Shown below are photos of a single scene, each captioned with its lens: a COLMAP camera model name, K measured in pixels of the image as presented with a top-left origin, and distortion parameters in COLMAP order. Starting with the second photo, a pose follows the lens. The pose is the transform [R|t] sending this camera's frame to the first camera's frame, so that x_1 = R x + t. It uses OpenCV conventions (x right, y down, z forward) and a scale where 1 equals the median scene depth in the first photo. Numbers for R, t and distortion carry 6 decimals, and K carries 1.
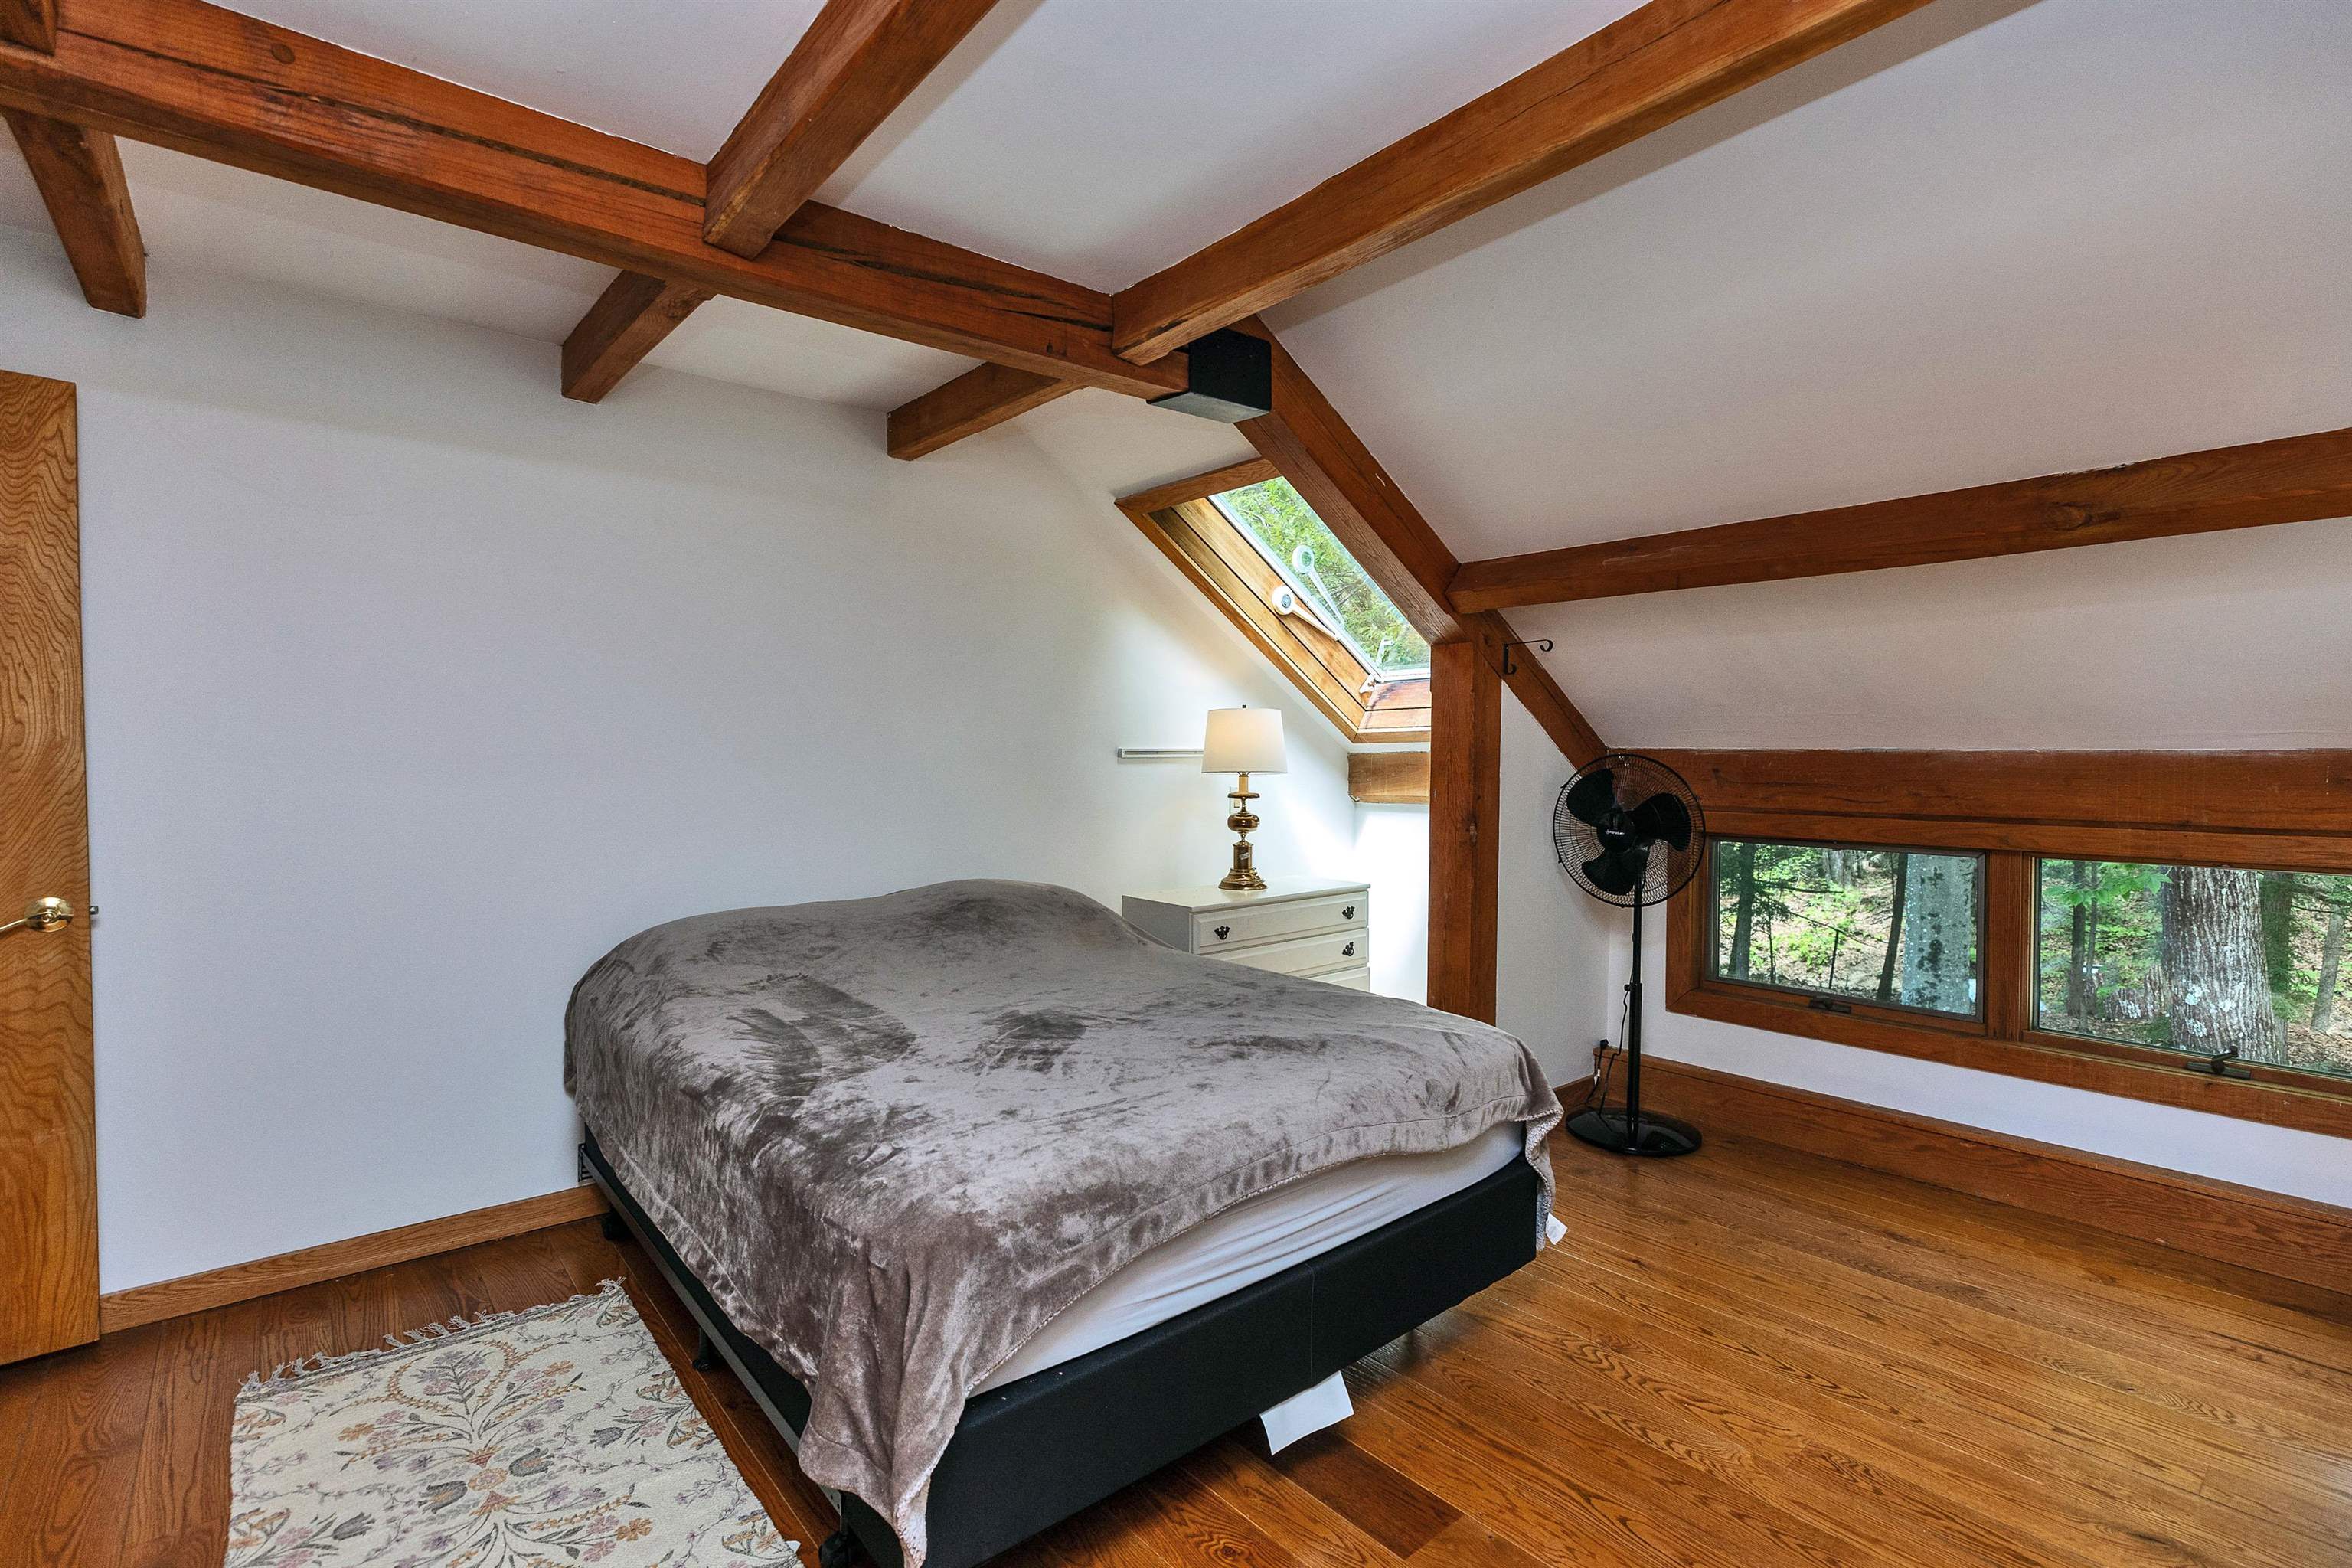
lens RADIAL K [[1063.5, 0, 1176.4], [0, 1063.5, 775.6], [0, 0, 1]] dist [0.003737, -0.000776]
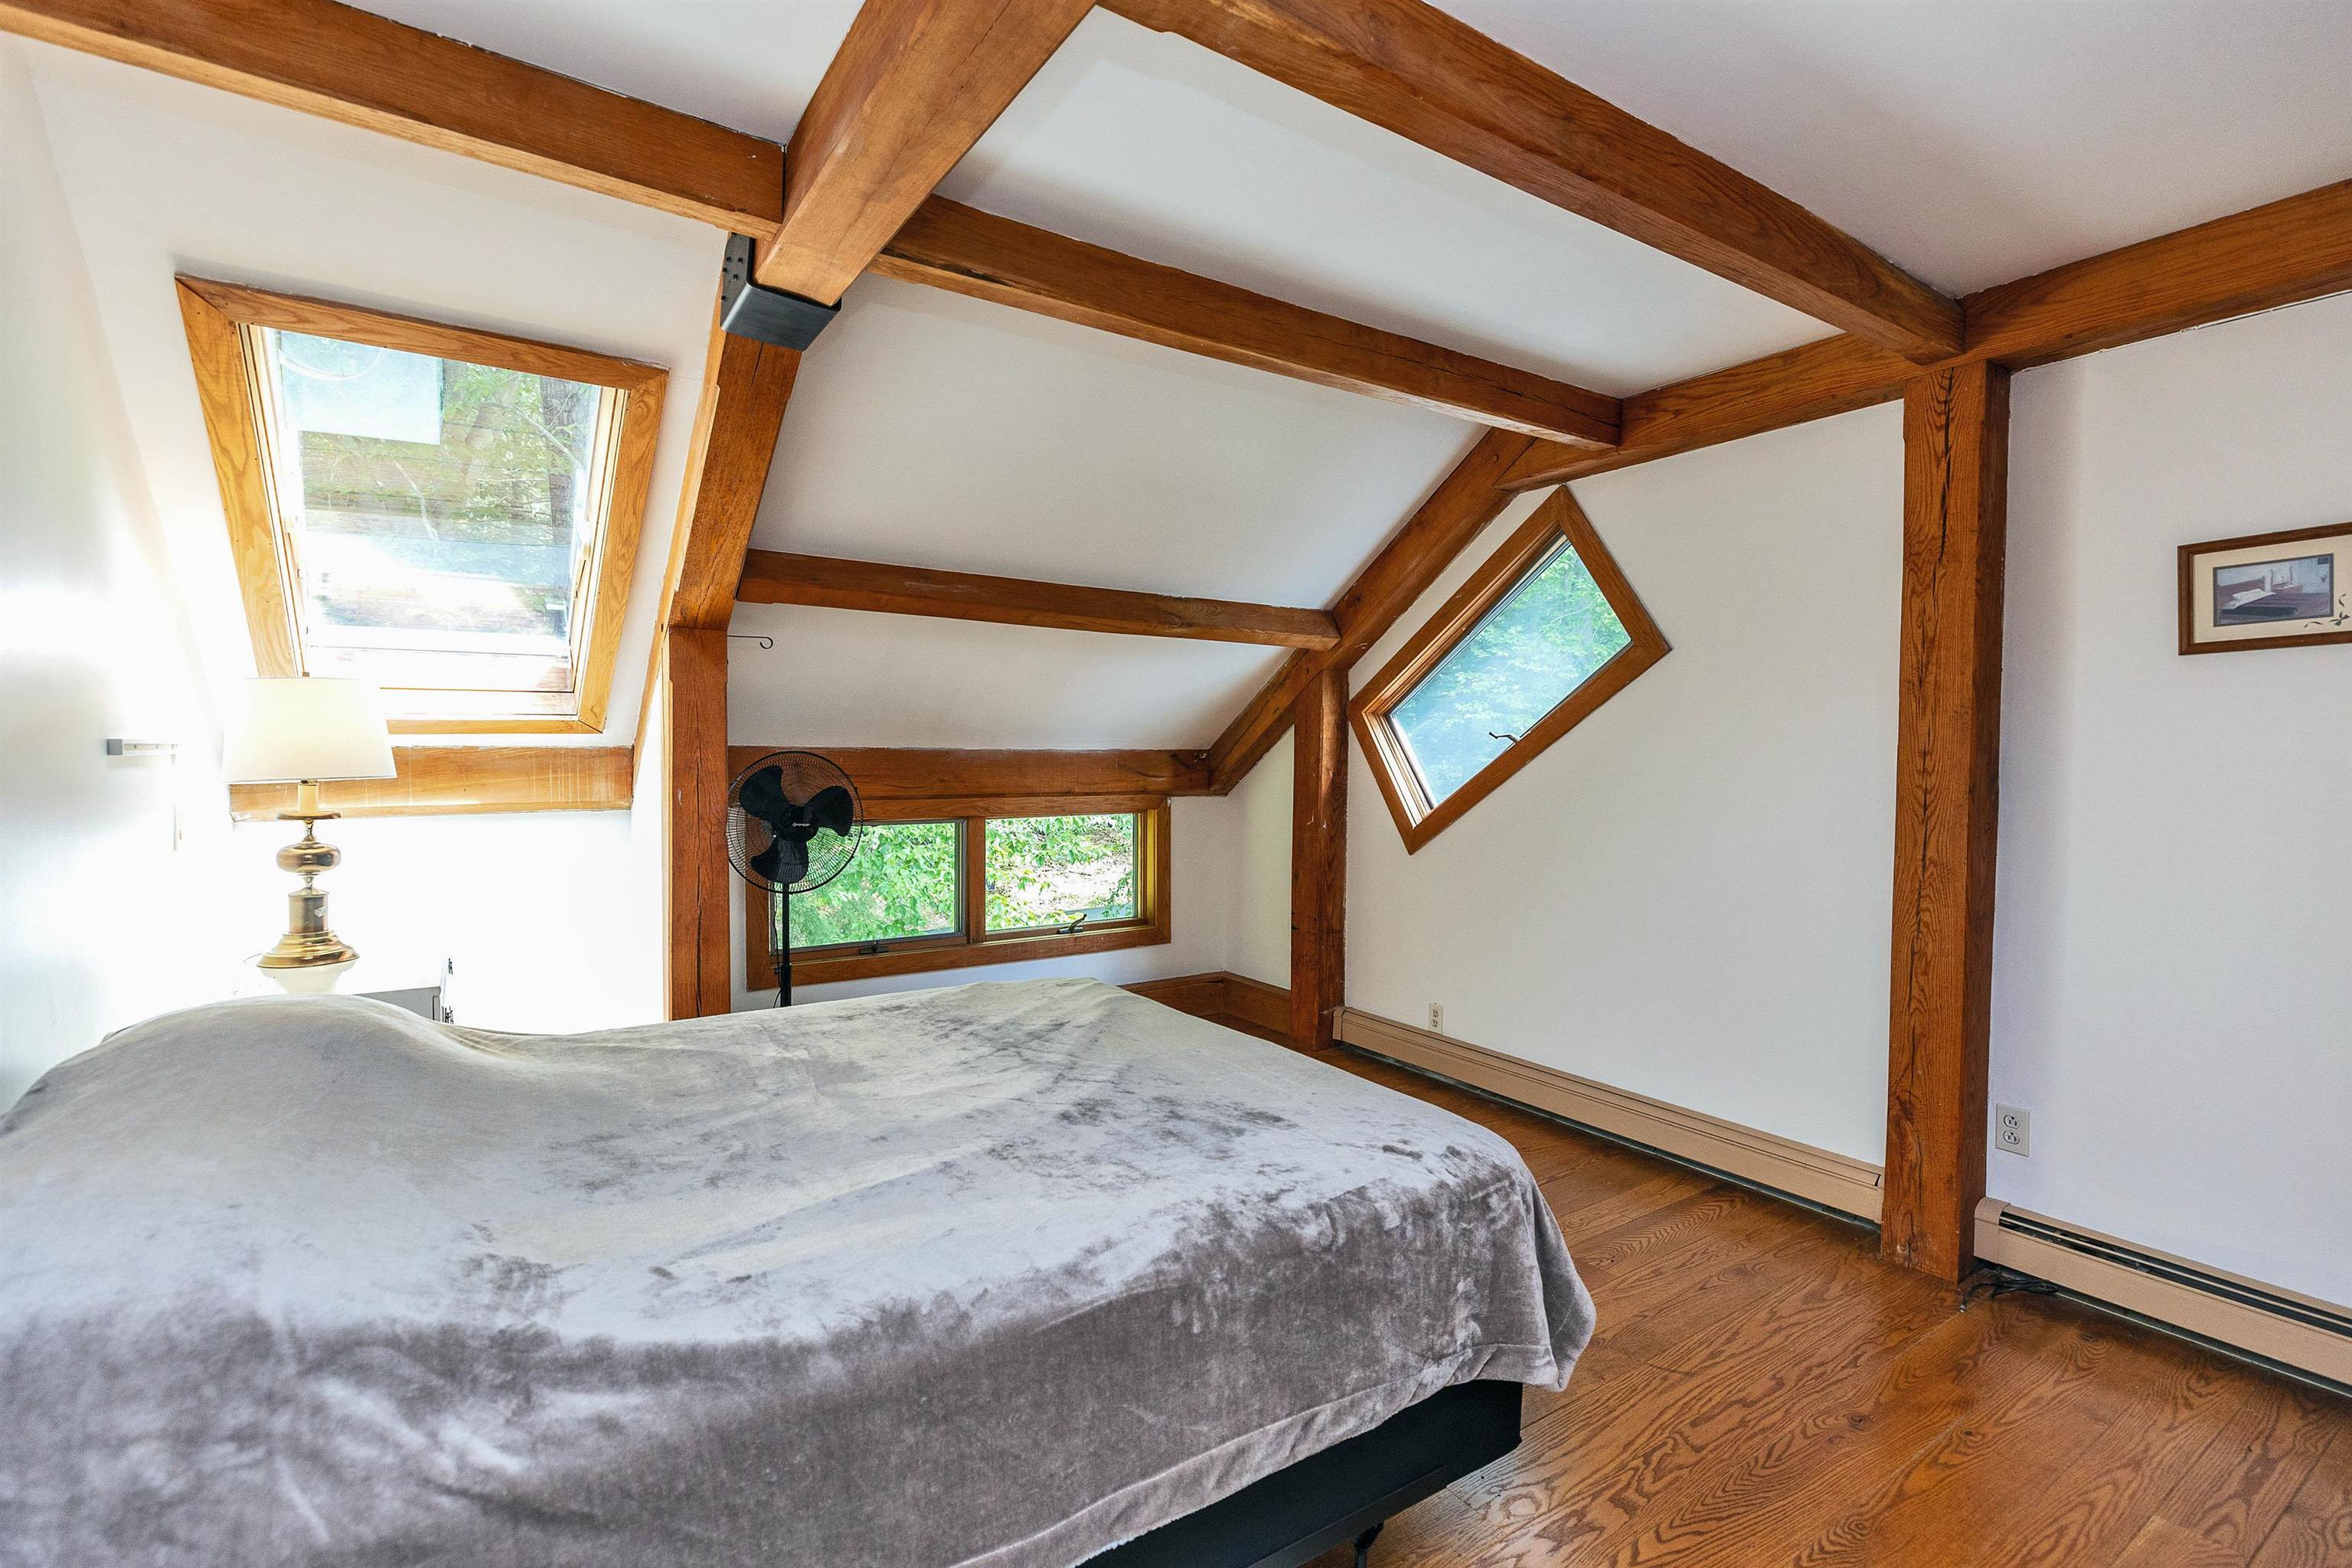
lens RADIAL K [[1063.5, 0, 1175.6], [0, 1063.5, 779.0], [0, 0, 1]] dist [0.003737, -0.000776]
pose [[0.117634, -0.026754, 0.992697, -0.502264], [0.014782, 0.999573, 0.025187, -0.011573], [-0.992947, 0.011711, 0.117979, 0.418250]]
